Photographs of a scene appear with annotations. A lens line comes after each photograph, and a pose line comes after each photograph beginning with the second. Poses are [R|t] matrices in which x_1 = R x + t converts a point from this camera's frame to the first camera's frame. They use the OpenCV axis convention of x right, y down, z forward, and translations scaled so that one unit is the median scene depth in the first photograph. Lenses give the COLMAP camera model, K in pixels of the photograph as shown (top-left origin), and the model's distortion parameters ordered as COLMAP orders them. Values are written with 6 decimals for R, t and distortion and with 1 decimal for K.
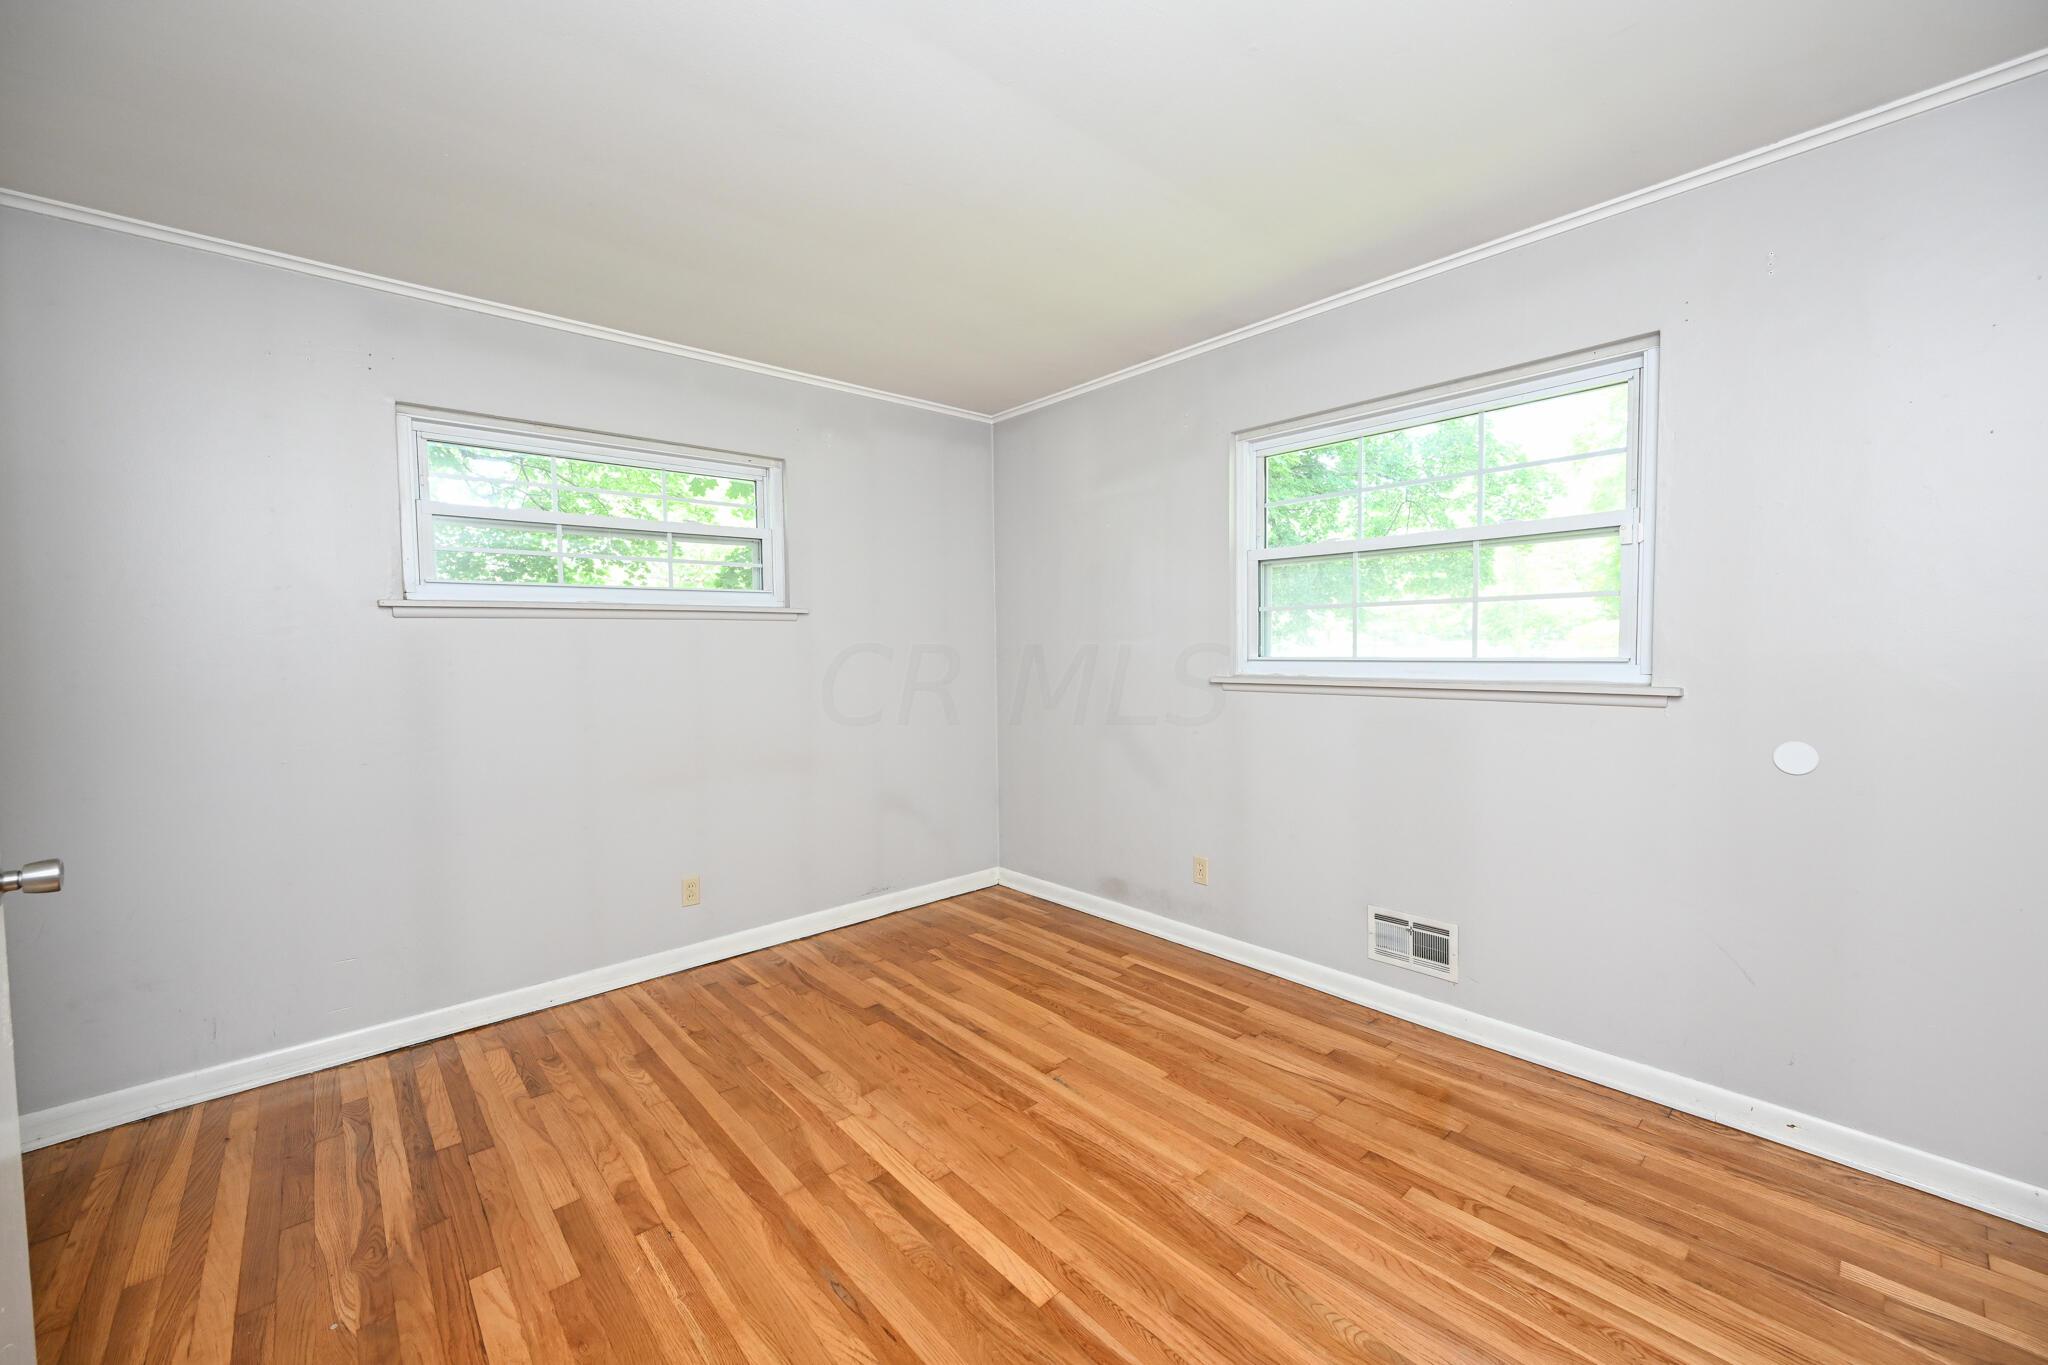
lens RADIAL K [[795.2, 0, 1019.9], [0, 795.2, 678.0], [0, 0, 1]] dist [-0.001678, -0.000309]
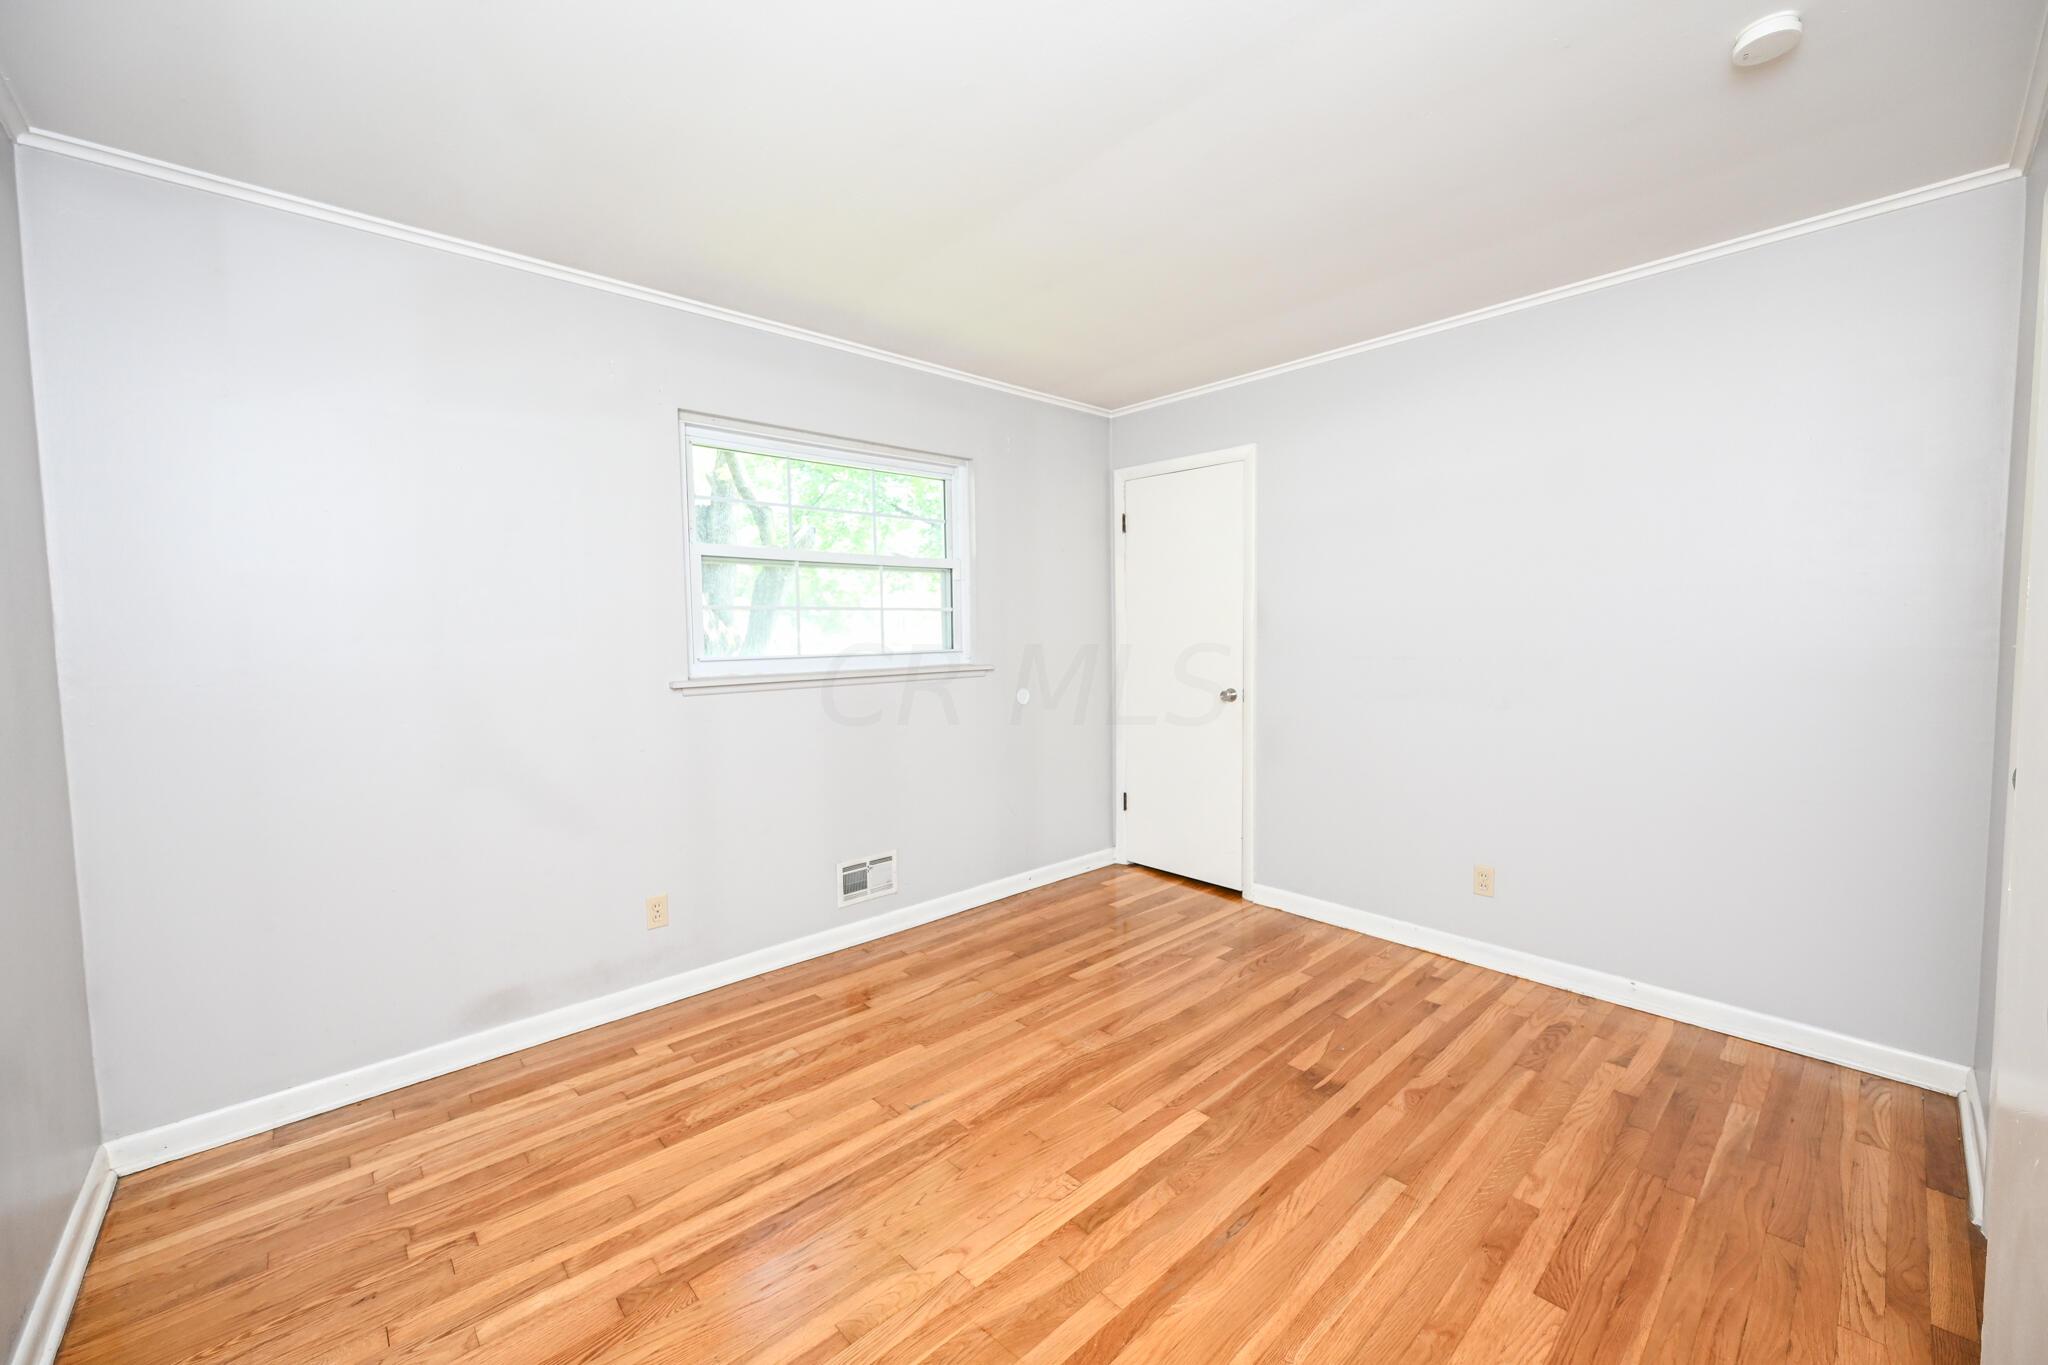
lens RADIAL K [[795.2, 0, 1019.9], [0, 795.2, 678.0], [0, 0, 1]] dist [-0.001678, -0.000309]
pose [[-0.007055, -0.046790, 0.998880, -0.880940], [0.059393, 0.997122, 0.047127, -0.035596], [-0.998210, 0.059659, -0.004255, 0.864748]]
